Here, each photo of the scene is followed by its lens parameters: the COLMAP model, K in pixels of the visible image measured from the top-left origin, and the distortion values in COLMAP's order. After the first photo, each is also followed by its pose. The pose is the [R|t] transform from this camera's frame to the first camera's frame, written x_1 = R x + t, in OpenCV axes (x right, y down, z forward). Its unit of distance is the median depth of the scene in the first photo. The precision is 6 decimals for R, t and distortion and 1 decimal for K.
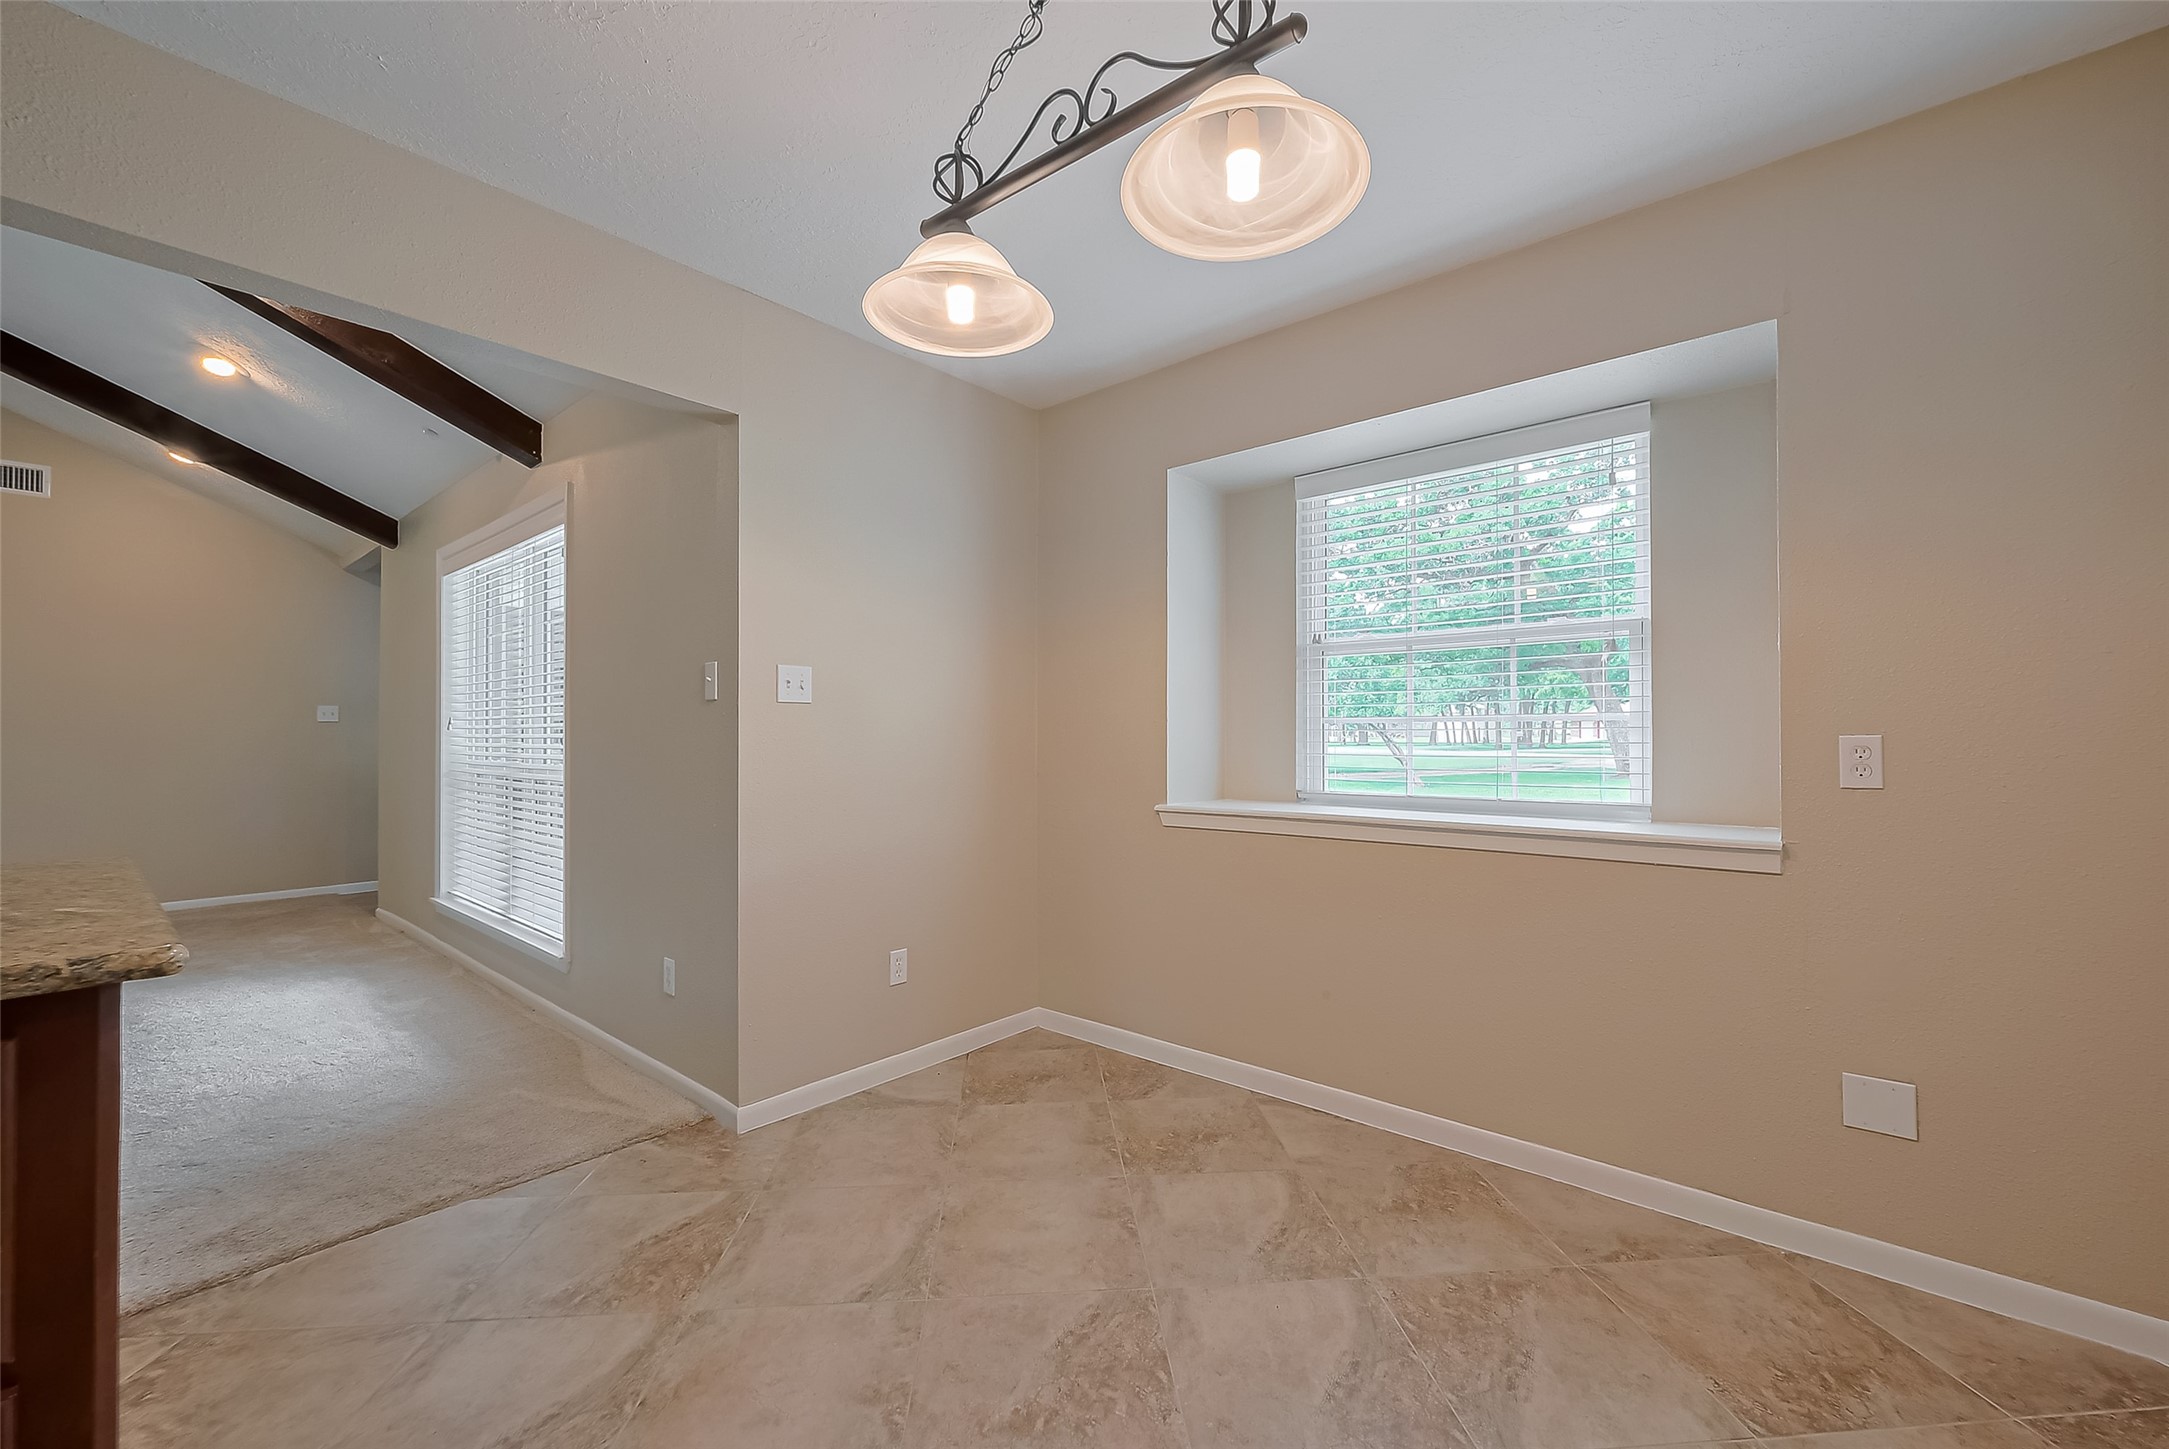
lens RADIAL K [[860.3, 0, 1079.0], [0, 860.3, 729.8], [0, 0, 1]] dist [0.000004, -0.000162]
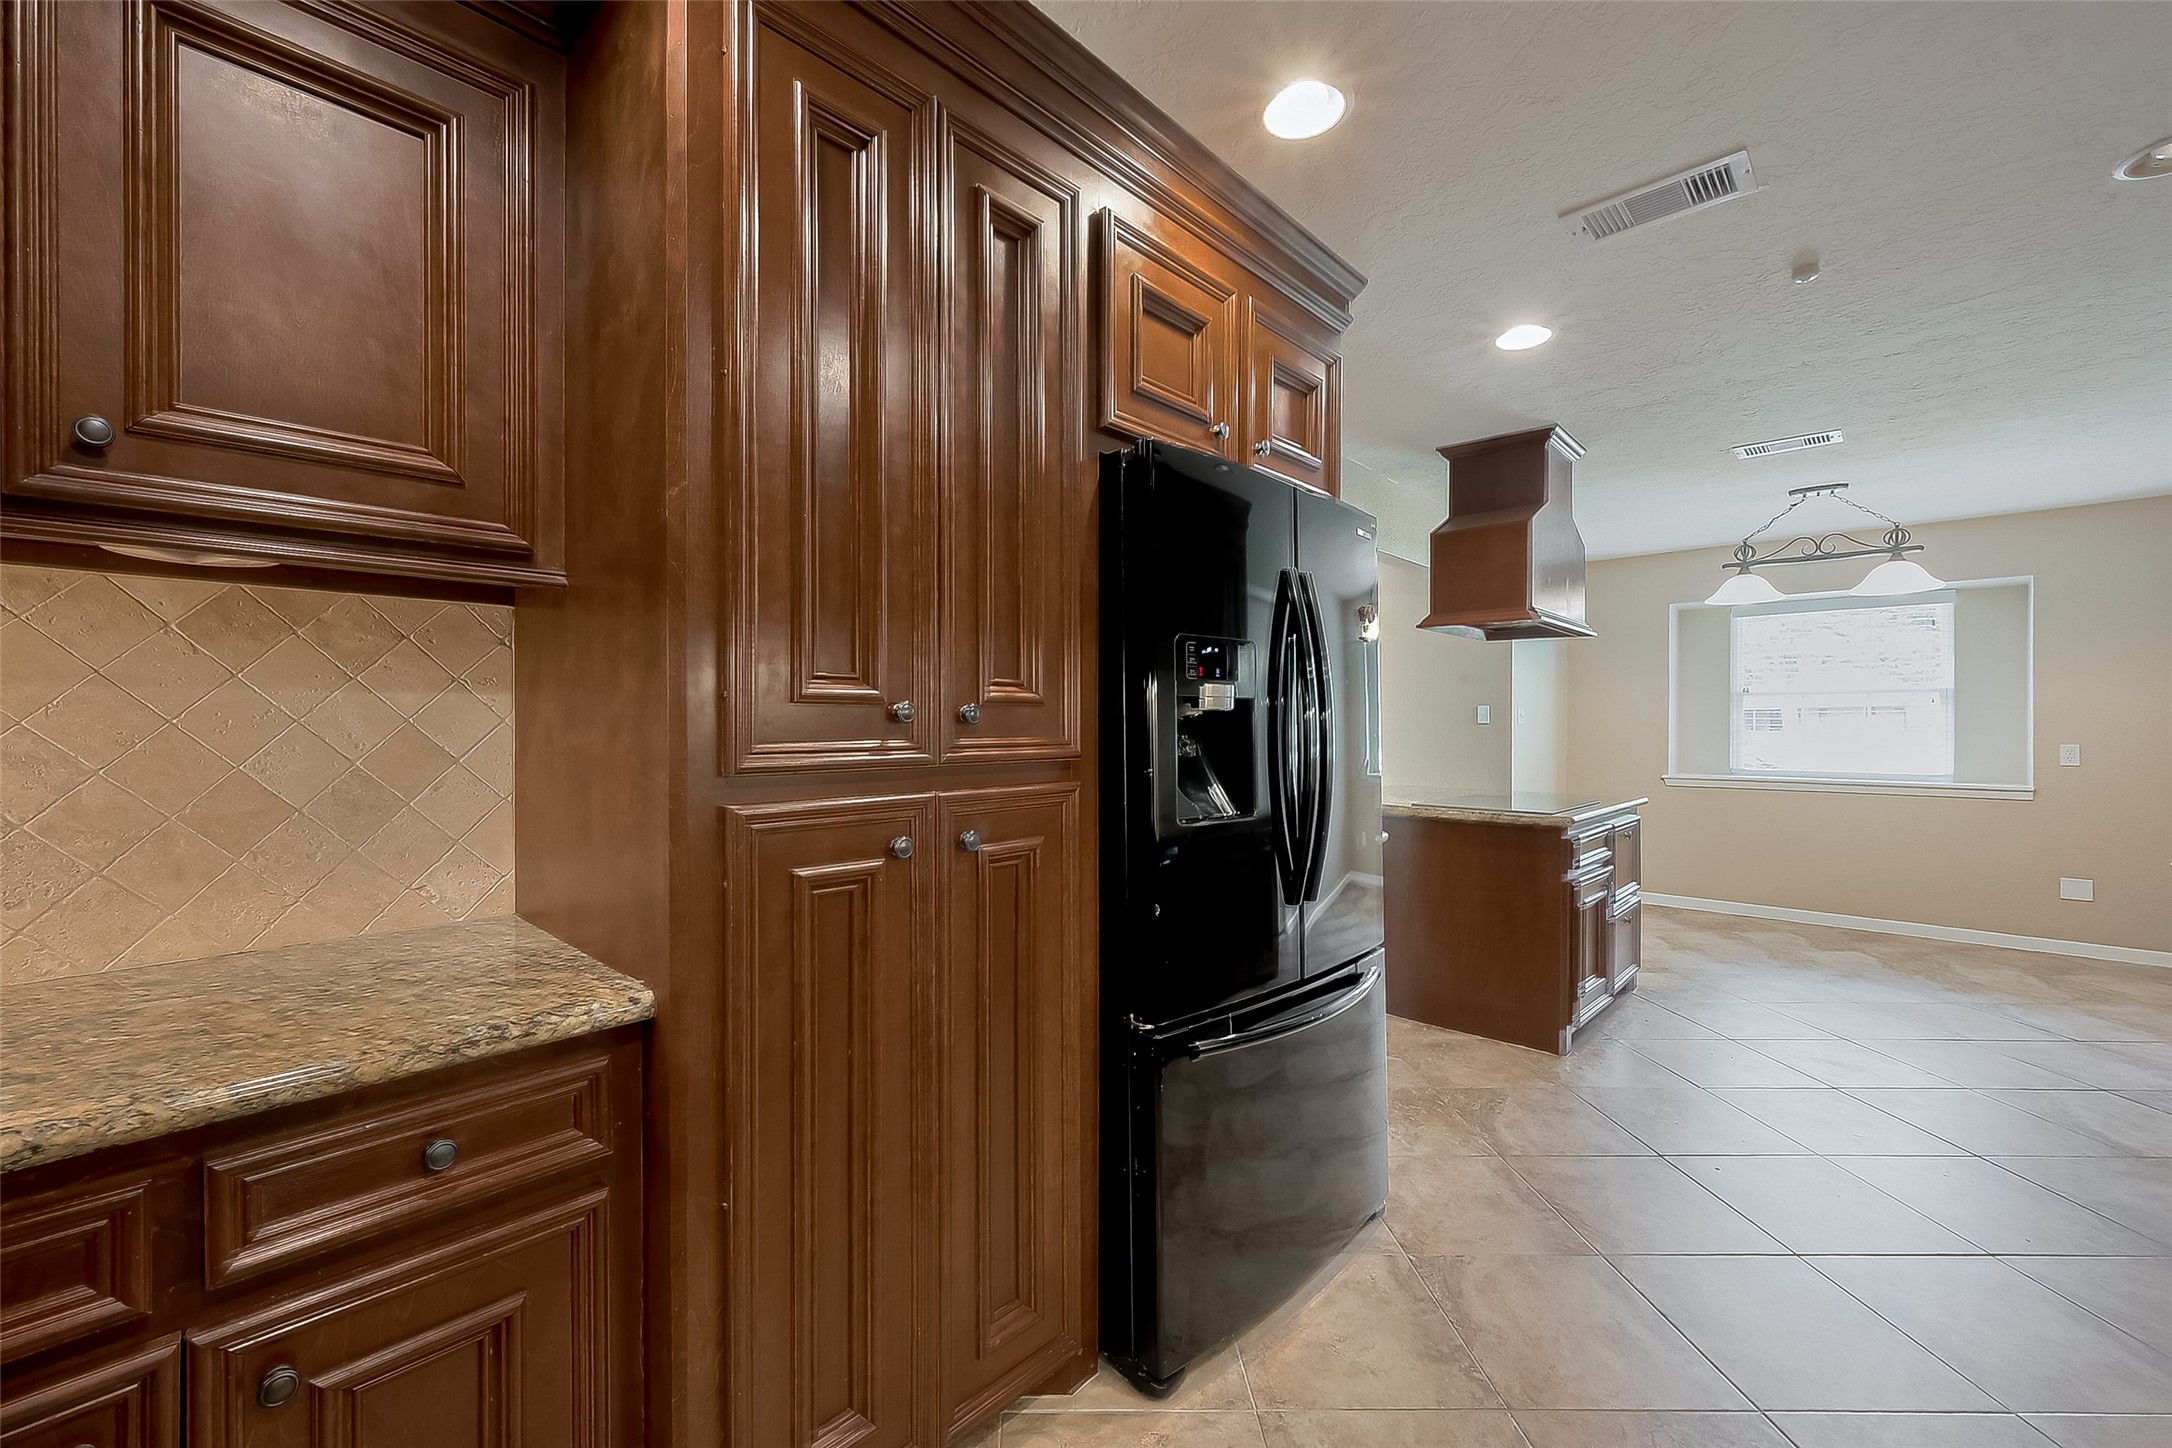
lens RADIAL K [[861.0, 0, 1068.0], [0, 861.0, 726.5], [0, 0, 1]] dist [0.001564, 0.000258]
pose [[0.997804, 0.003466, -0.066141, -1.396563], [-0.002910, 0.999960, 0.008507, -0.045560], [0.066168, -0.008296, 0.997774, -1.293053]]
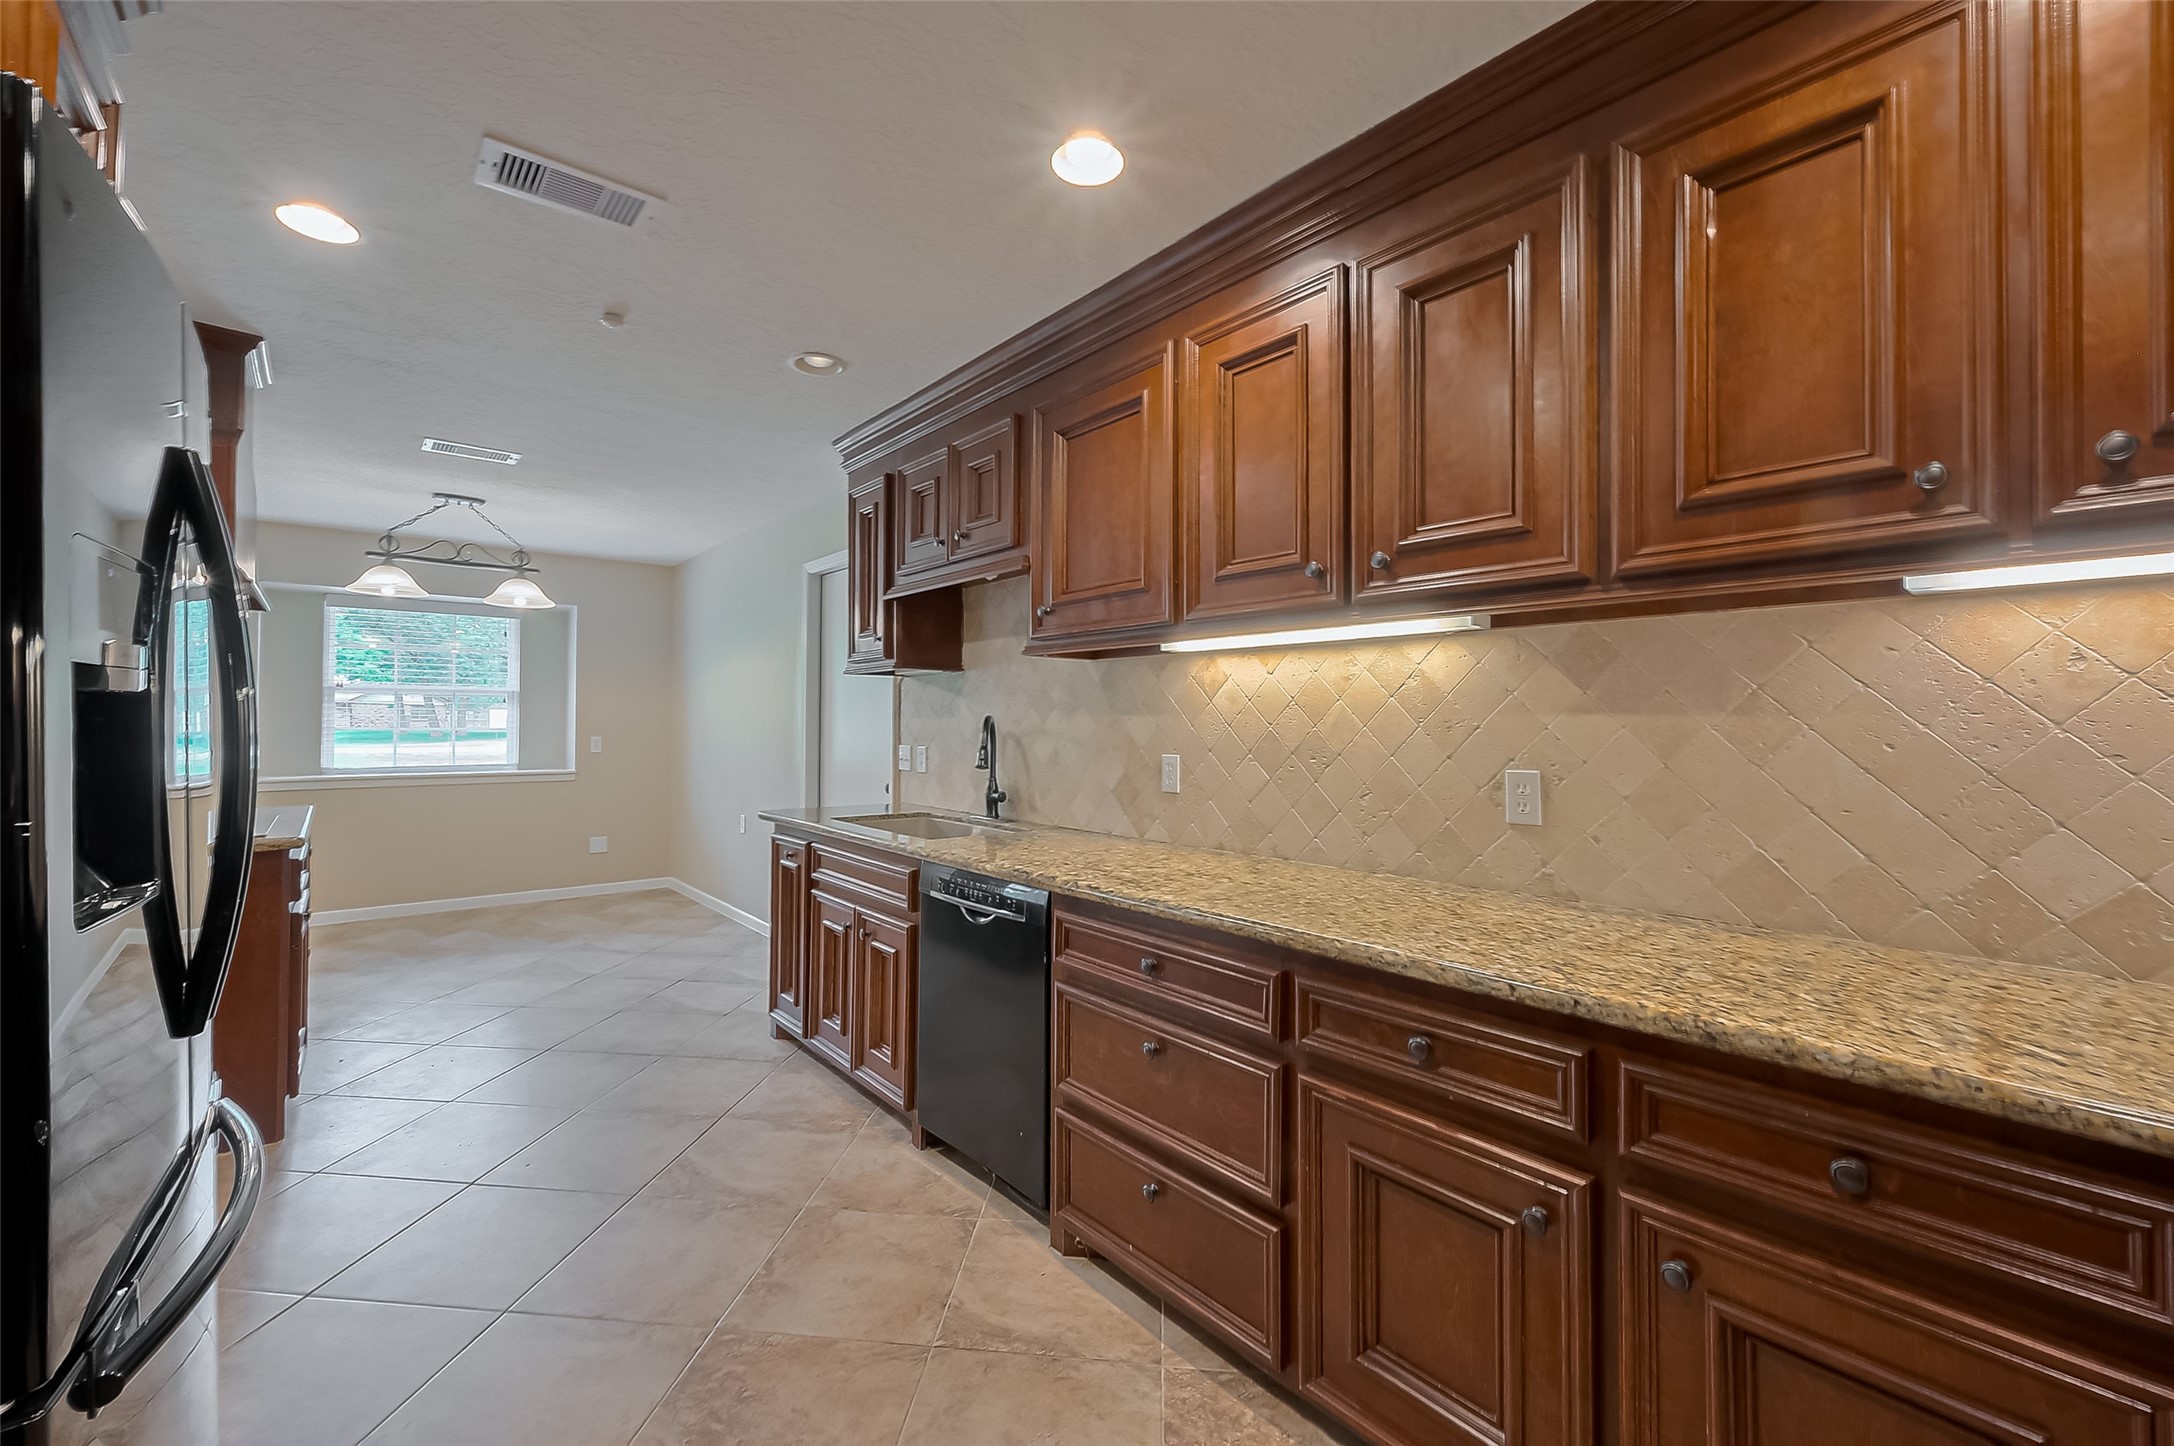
lens RADIAL K [[861.8, 0, 1069.0], [0, 861.8, 725.5], [0, 0, 1]] dist [0.001564, 0.000258]
pose [[0.166732, 0.000683, 0.986002, -1.592378], [-0.010710, 0.999942, 0.001118, -0.046635], [-0.985944, -0.010747, 0.166729, -1.042822]]
